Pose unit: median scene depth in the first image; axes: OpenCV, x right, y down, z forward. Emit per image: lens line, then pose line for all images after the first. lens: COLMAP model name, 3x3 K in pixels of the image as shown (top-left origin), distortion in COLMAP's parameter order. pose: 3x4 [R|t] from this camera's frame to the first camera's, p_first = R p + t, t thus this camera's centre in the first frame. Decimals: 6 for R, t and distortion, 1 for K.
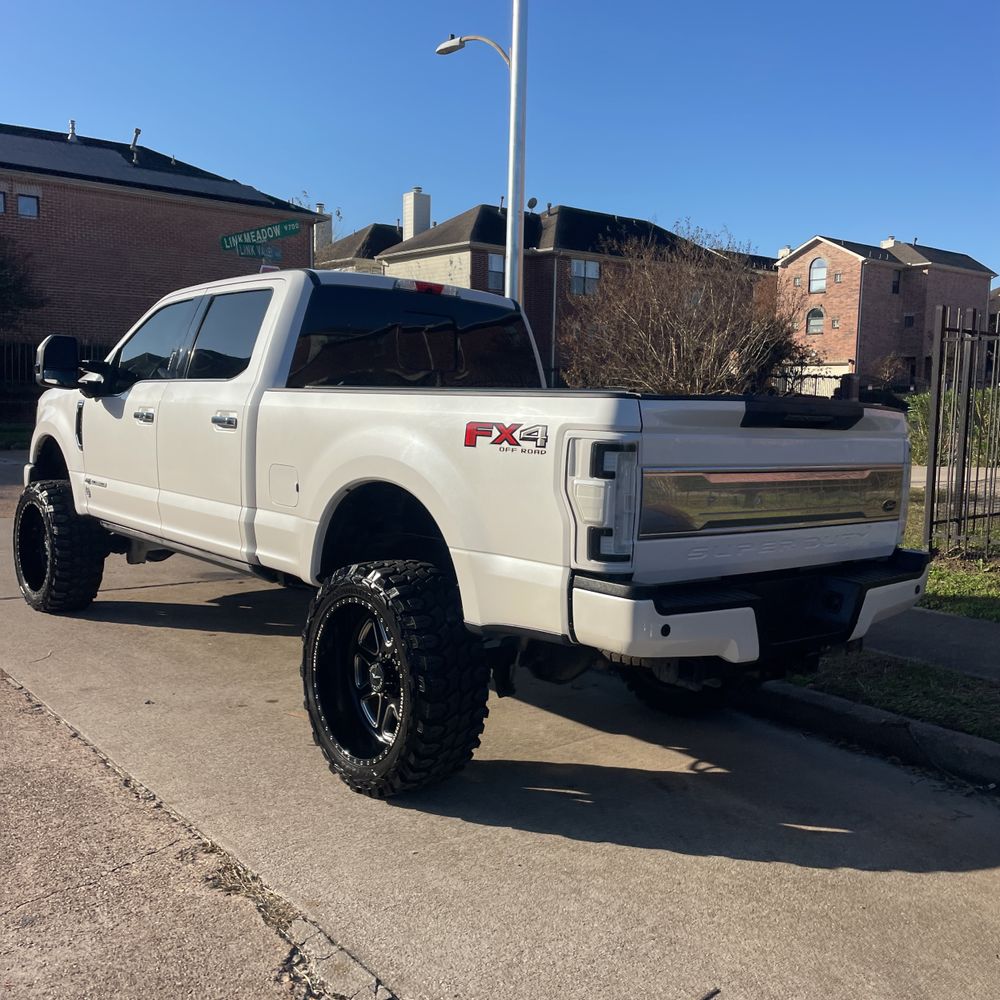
lens RADIAL K [[1008.2, 0, 498.6], [0, 1008.2, 512.8], [0, 0, 1]] dist [0.098922, -0.140028]
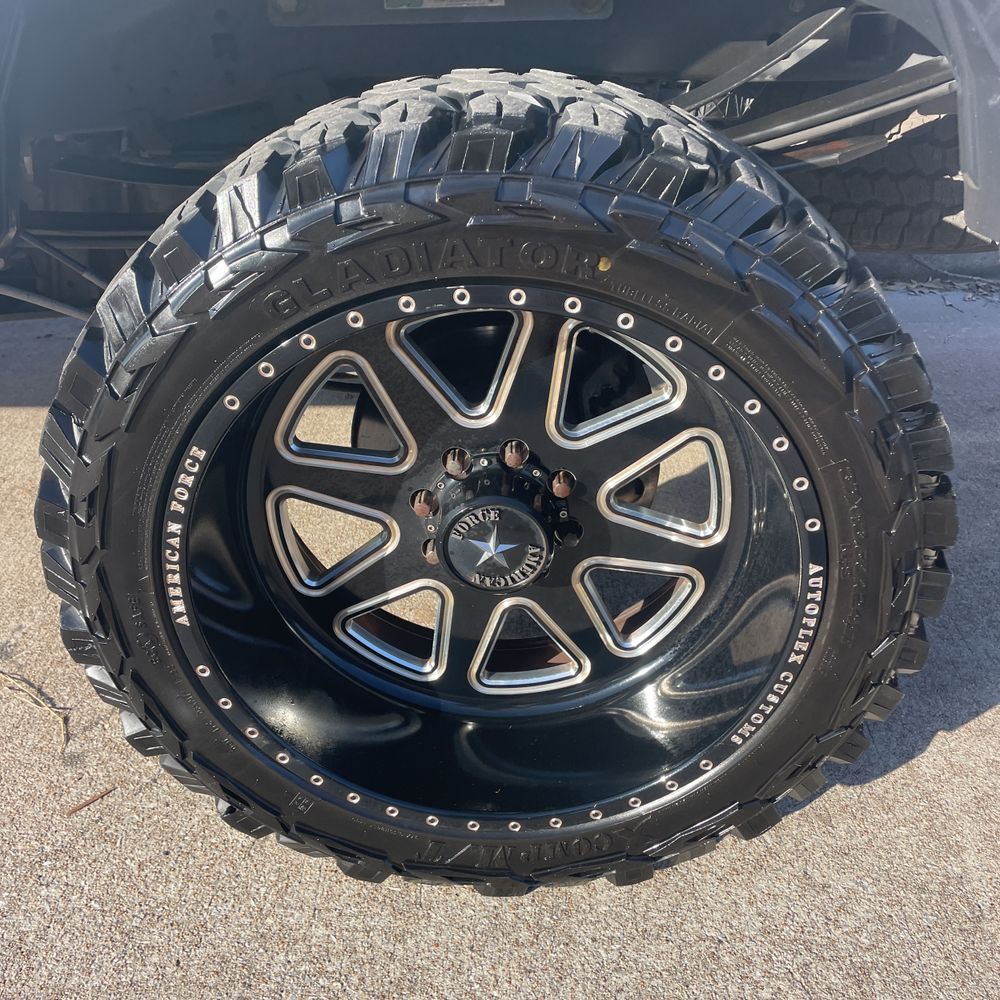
lens RADIAL K [[997.8, 0, 500.2], [0, 997.8, 479.6], [0, 0, 1]] dist [0.094479, -0.104061]
pose [[0.666375, -0.415019, 0.619438, -0.235089], [0.120350, 0.879748, 0.459956, 0.019717], [-0.735840, -0.231954, 0.636190, 0.702687]]
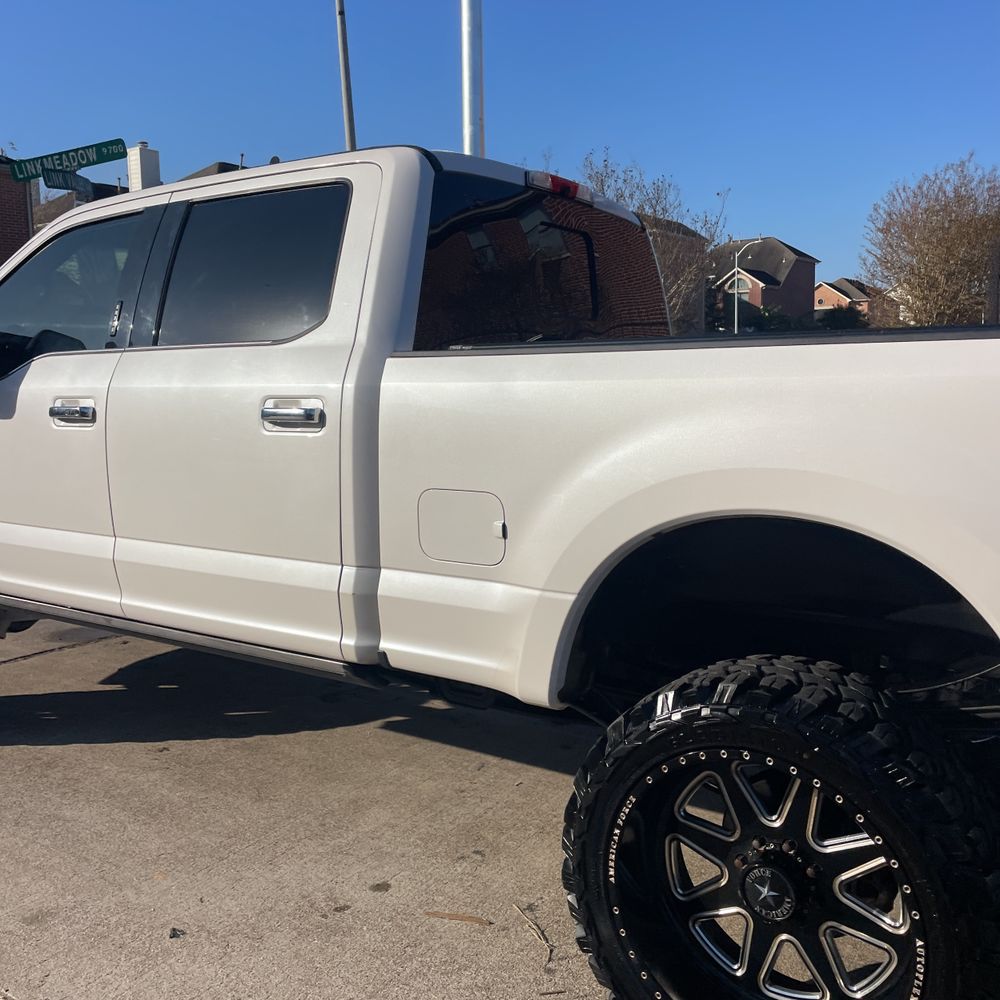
lens RADIAL K [[1007.9, 0, 495.7], [0, 1007.9, 493.4], [0, 0, 1]] dist [0.105068, -0.142130]
pose [[0.964286, -0.068537, 0.255841, -0.318060], [0.066228, 0.997649, 0.017639, -0.051299], [-0.256449, -0.000065, 0.966558, 0.445193]]
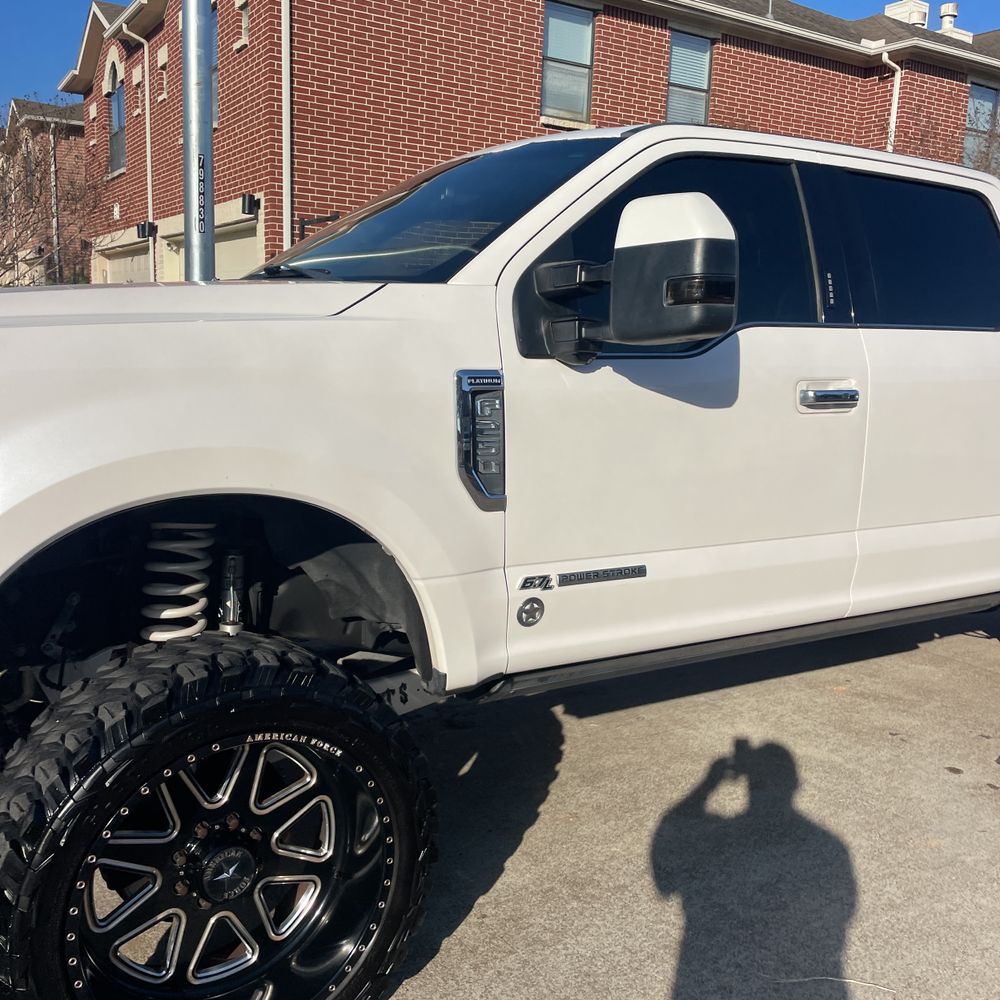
lens RADIAL K [[1003.5, 0, 497.3], [0, 1003.5, 488.7], [0, 0, 1]] dist [0.089516, -0.112275]
pose [[0.146420, -0.167525, 0.974934, -1.029694], [0.082802, 0.984173, 0.156677, -0.168640], [-0.985751, 0.057786, 0.157974, 1.293337]]
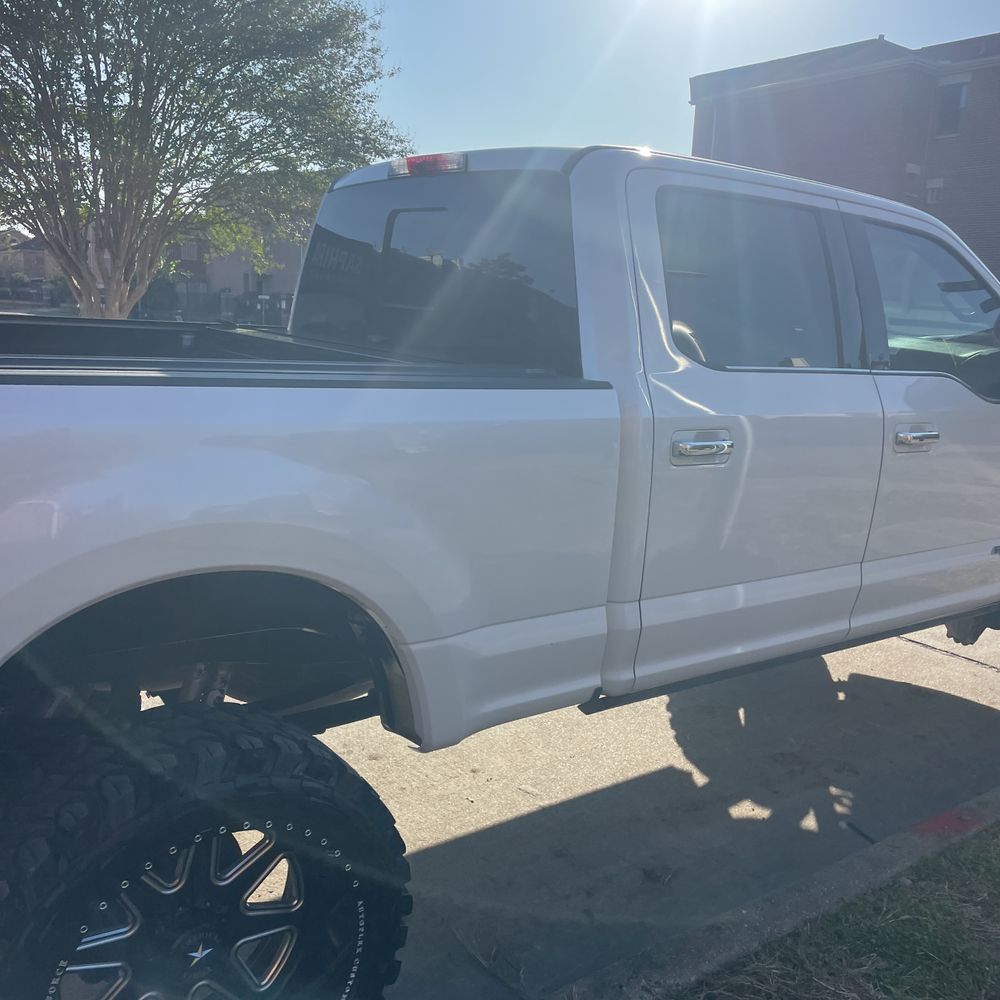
lens RADIAL K [[1015.7, 0, 498.1], [0, 1015.7, 502.6], [0, 0, 1]] dist [0.075071, -0.096923]
pose [[-0.058810, 0.157004, -0.985845, 0.604941], [-0.164591, 0.972514, 0.164699, -0.153052], [0.984607, 0.171947, -0.031353, 1.221772]]
